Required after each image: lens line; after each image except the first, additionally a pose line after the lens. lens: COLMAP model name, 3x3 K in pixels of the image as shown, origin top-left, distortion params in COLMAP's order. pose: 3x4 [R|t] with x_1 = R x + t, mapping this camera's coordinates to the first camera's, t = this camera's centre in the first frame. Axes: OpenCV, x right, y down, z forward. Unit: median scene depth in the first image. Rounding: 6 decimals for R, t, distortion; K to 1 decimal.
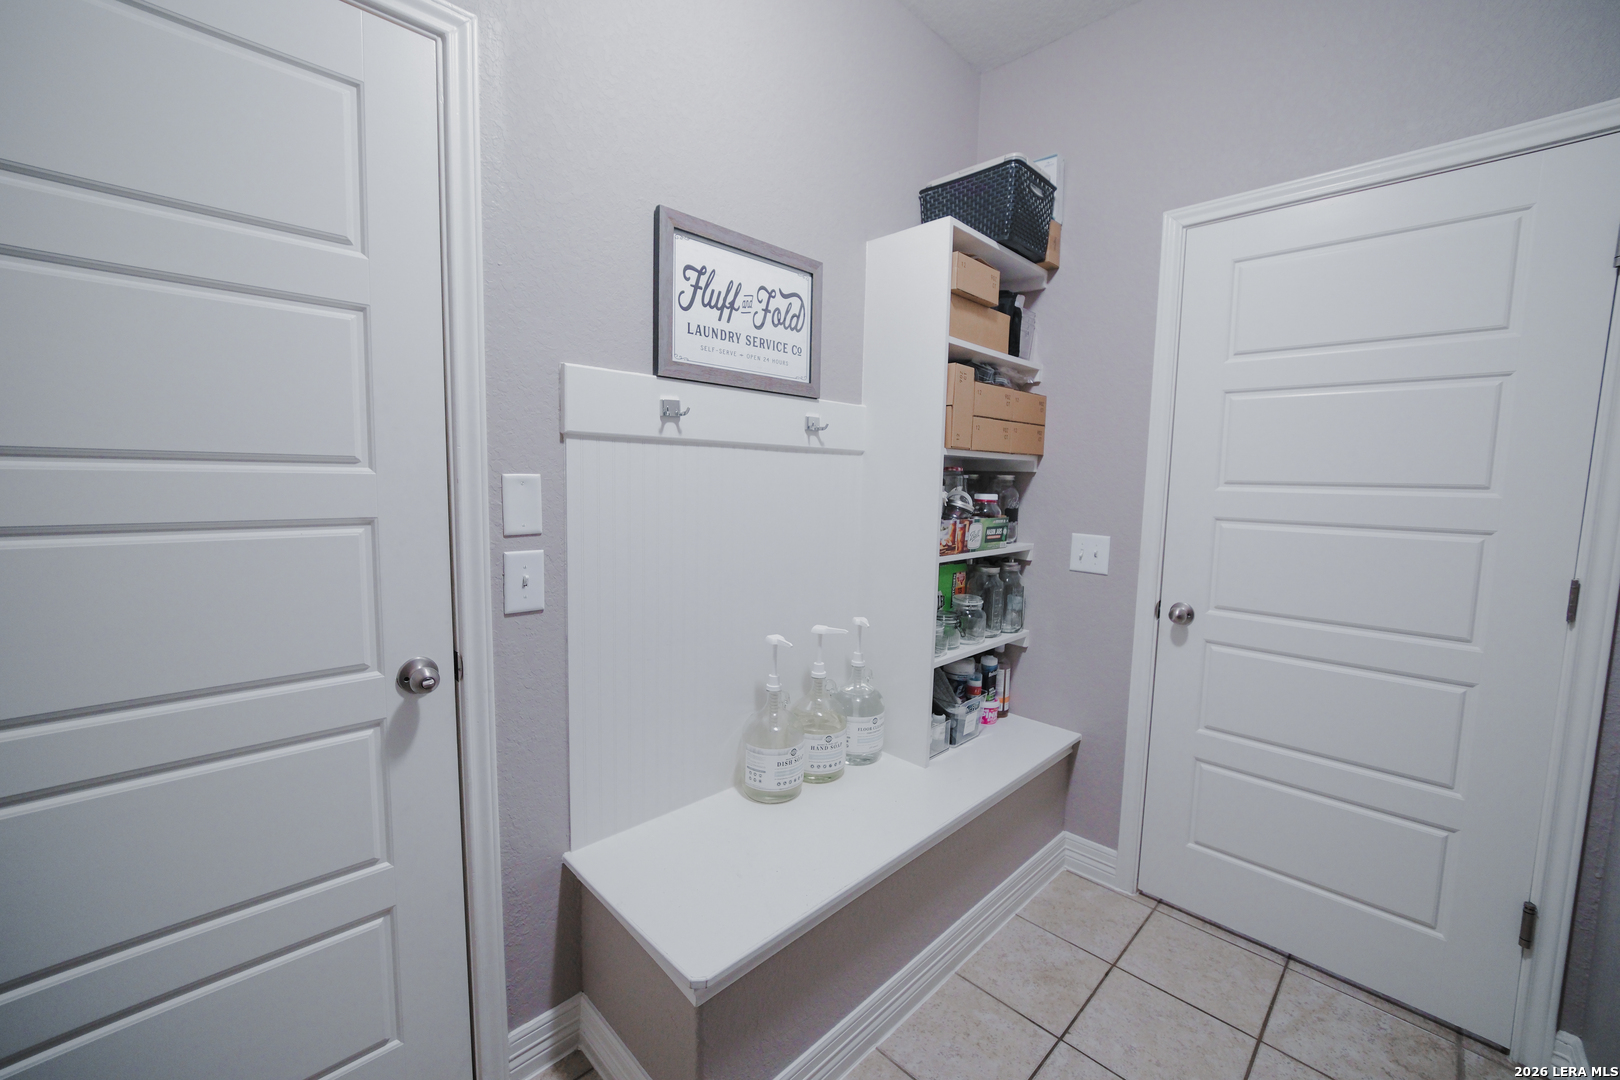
lens RADIAL K [[652.2, 0, 805.9], [0, 652.2, 537.8], [0, 0, 1]] dist [-0.023160, 0.006515]
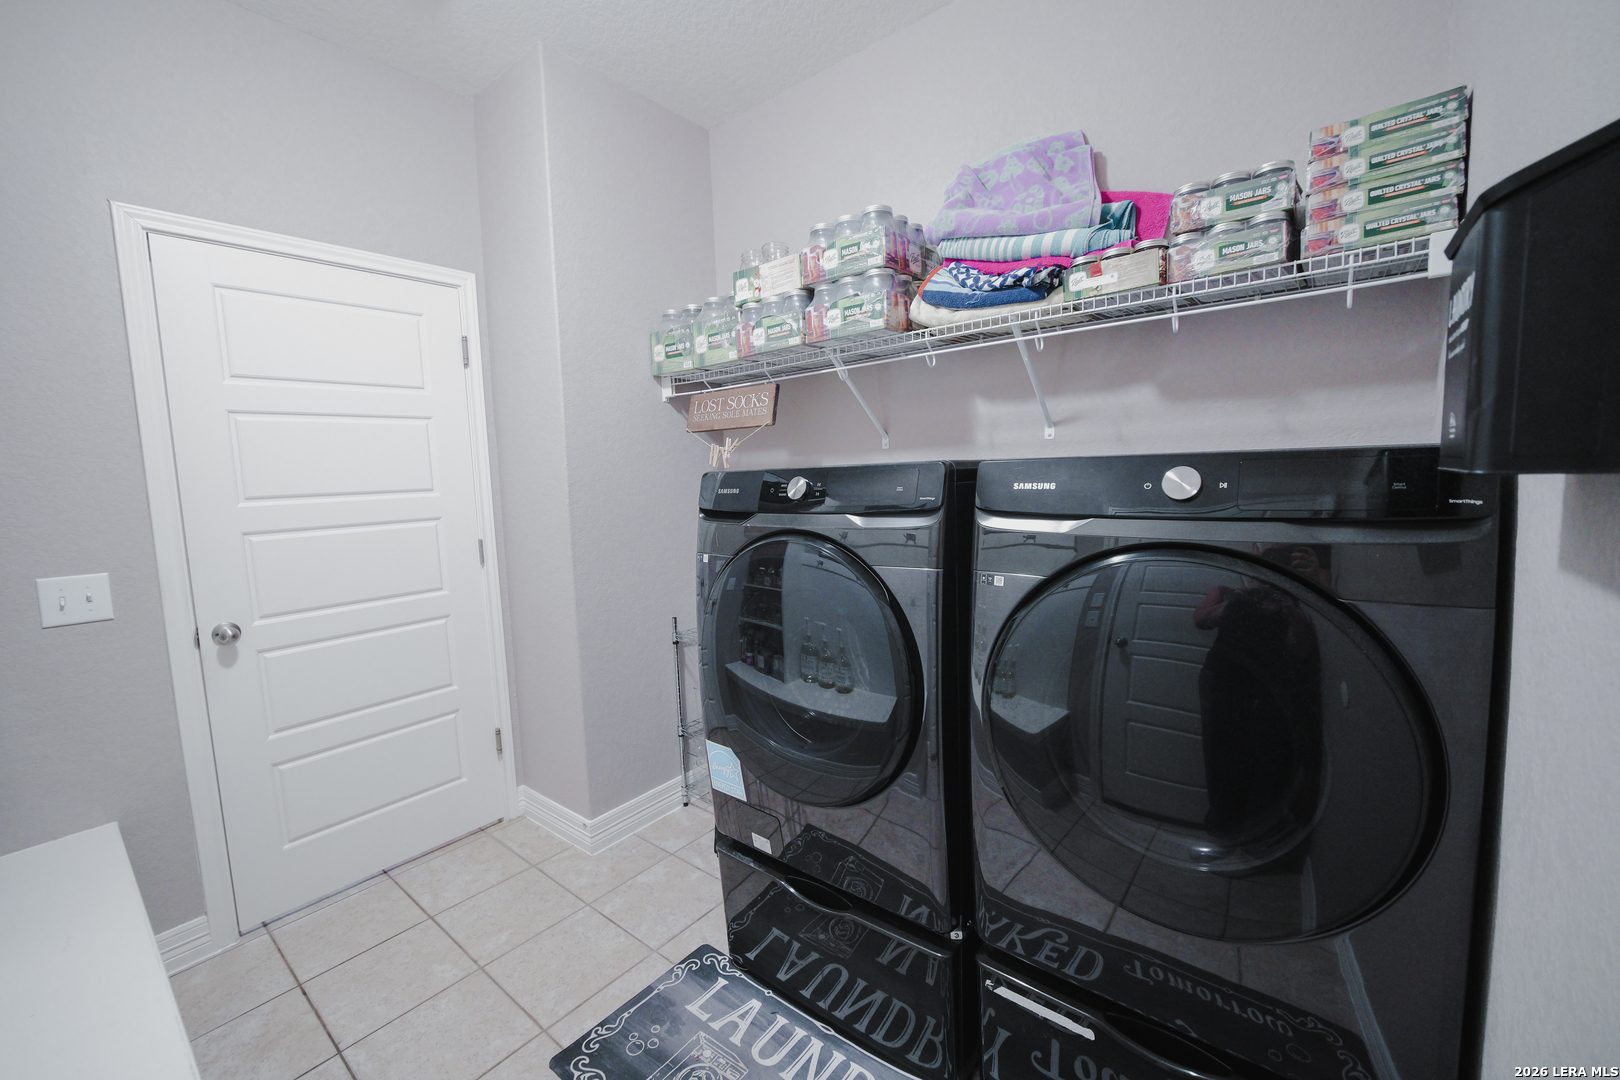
lens RADIAL K [[652.2, 0, 805.9], [0, 652.2, 537.8], [0, 0, 1]] dist [-0.023160, 0.006515]
pose [[-0.107679, -0.120764, 0.986824, -0.476966], [0.124884, 0.983090, 0.133934, -0.048891], [-0.986311, 0.137660, -0.090777, 0.210953]]
